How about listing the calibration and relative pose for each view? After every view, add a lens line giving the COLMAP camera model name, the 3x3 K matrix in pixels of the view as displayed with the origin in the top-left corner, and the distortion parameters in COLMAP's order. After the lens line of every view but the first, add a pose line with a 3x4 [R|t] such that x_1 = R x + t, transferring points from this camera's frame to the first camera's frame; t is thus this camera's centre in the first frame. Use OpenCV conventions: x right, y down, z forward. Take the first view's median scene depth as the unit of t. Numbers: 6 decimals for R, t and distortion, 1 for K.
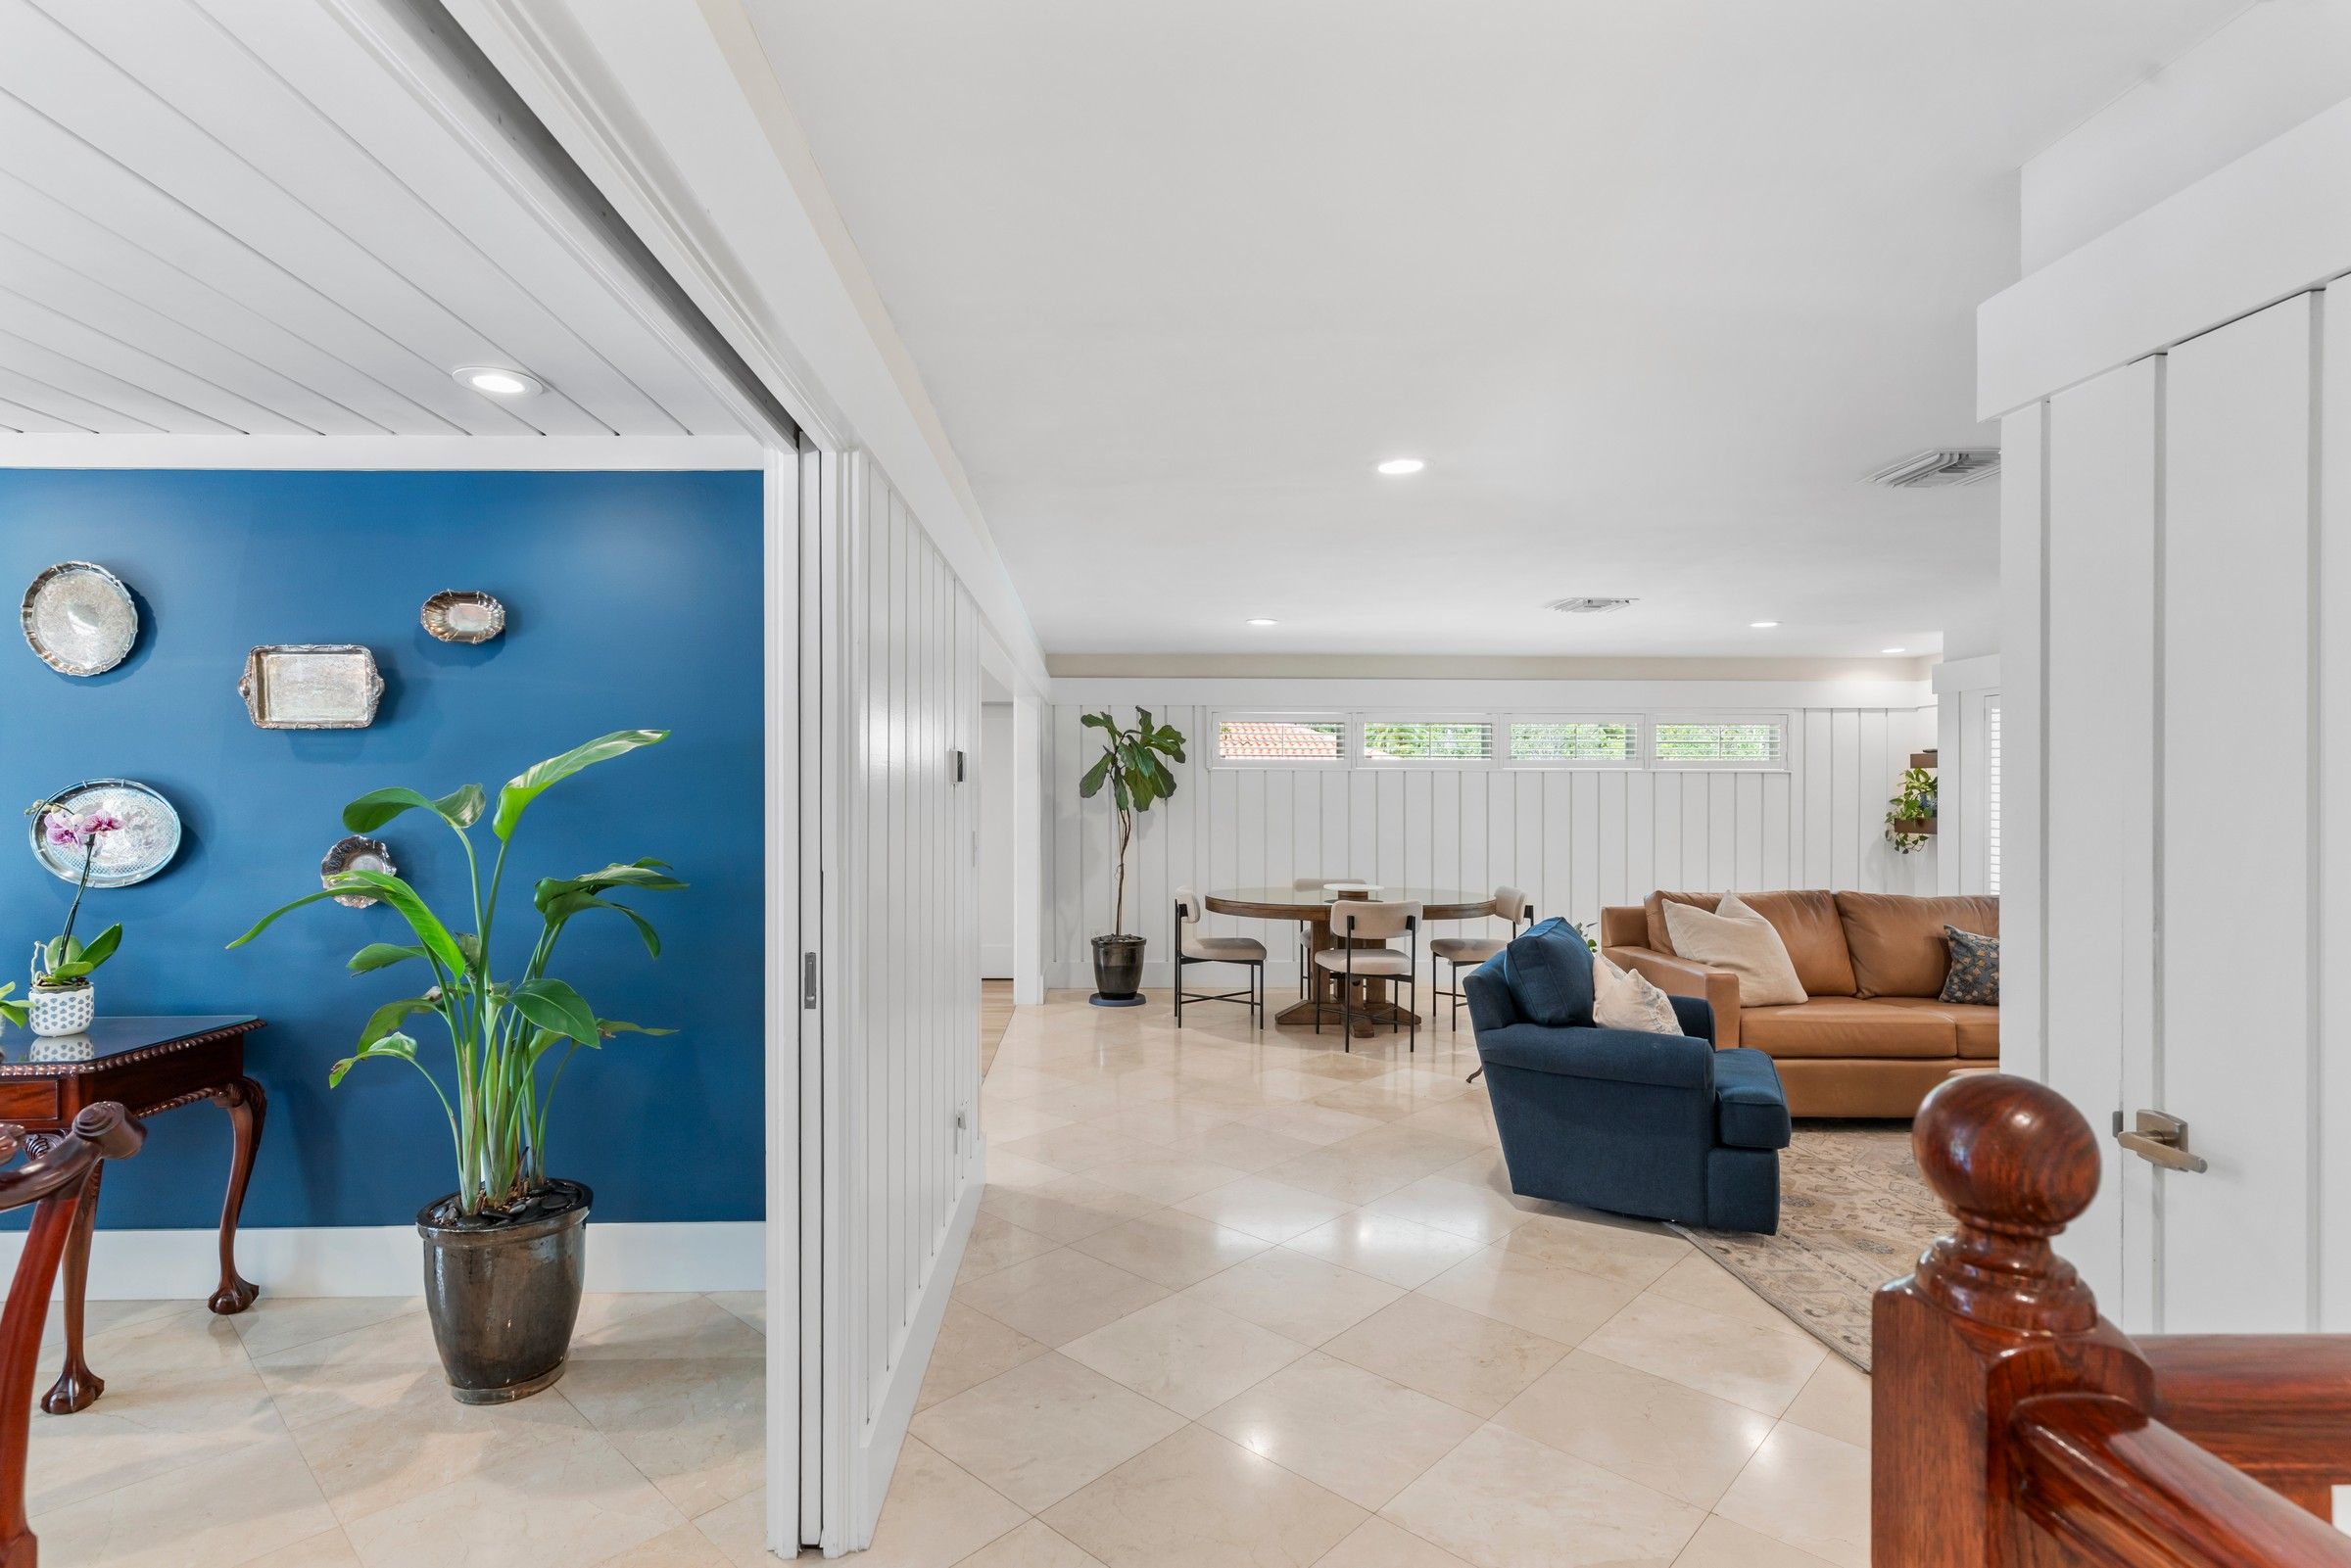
lens RADIAL K [[1151.6, 0, 1175.5], [0, 1151.6, 784.0], [0, 0, 1]] dist [-0.001948, -0.000662]
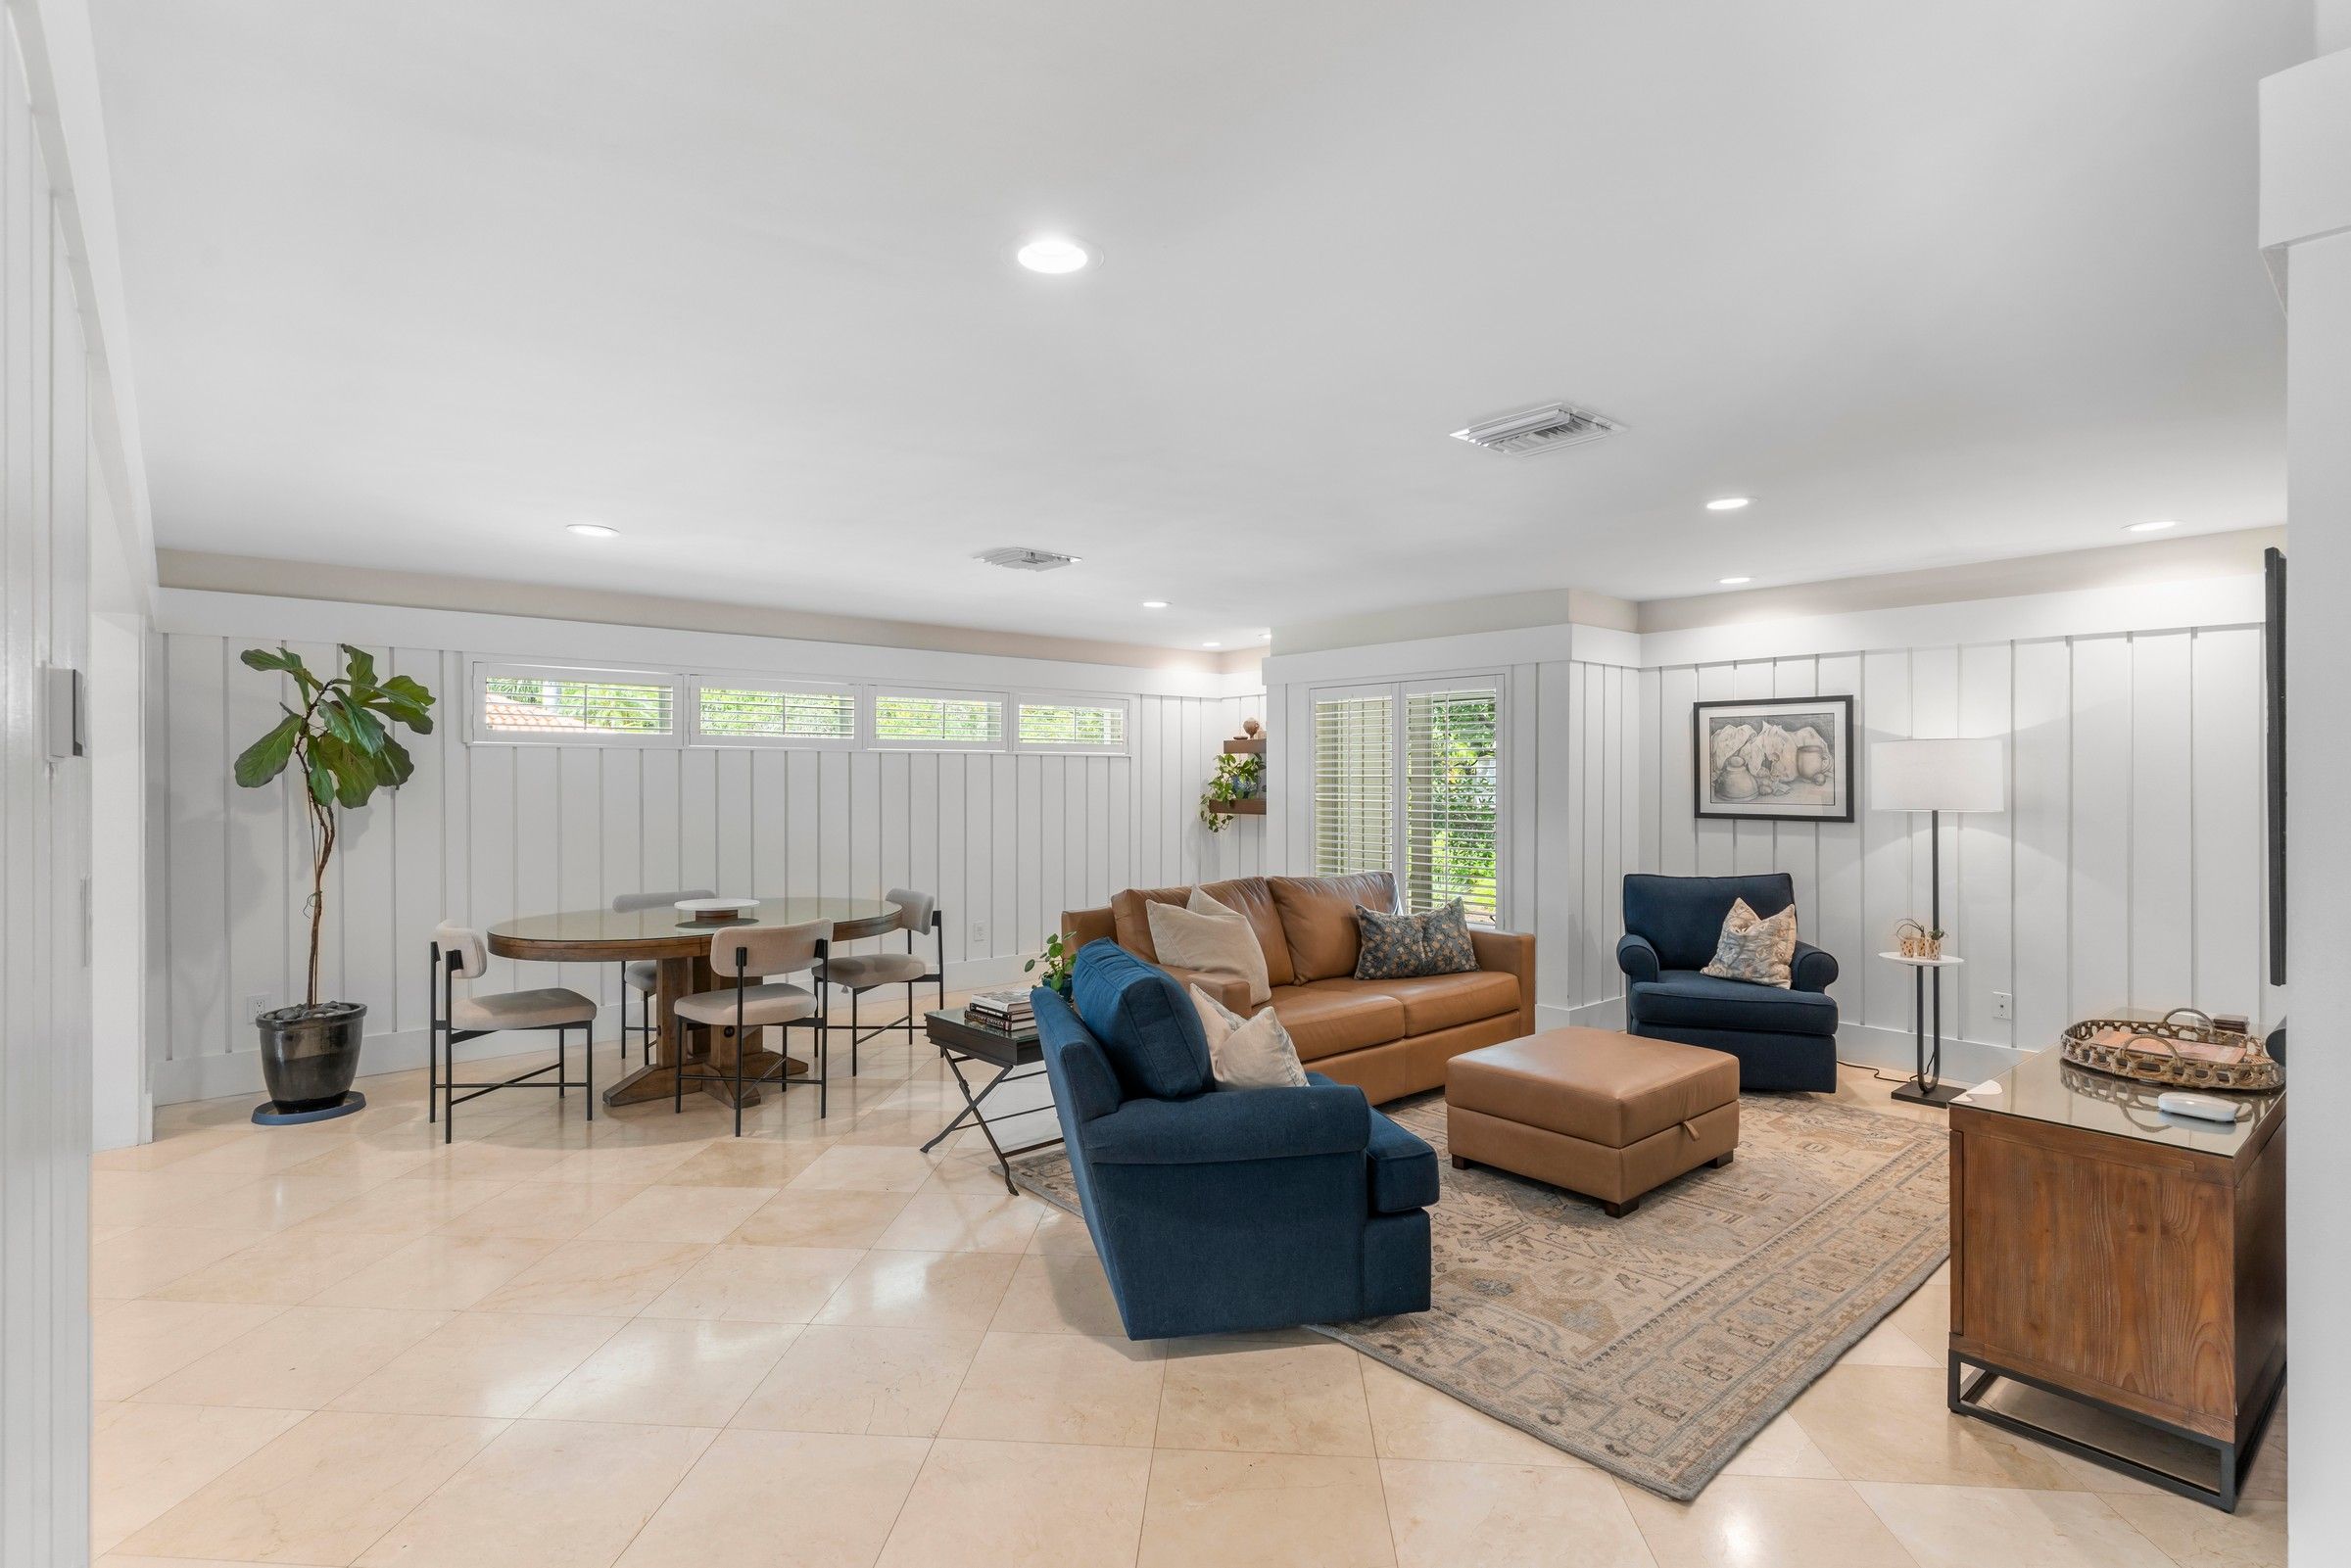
lens RADIAL K [[1119.2, 0, 1180.5], [0, 1119.2, 773.3], [0, 0, 1]] dist [0.000754, -0.000533]
pose [[0.781769, -0.000197, 0.623568, -0.064653], [-0.003642, 0.999981, 0.004883, -0.000013], [-0.623557, -0.006089, 0.781754, 0.245836]]
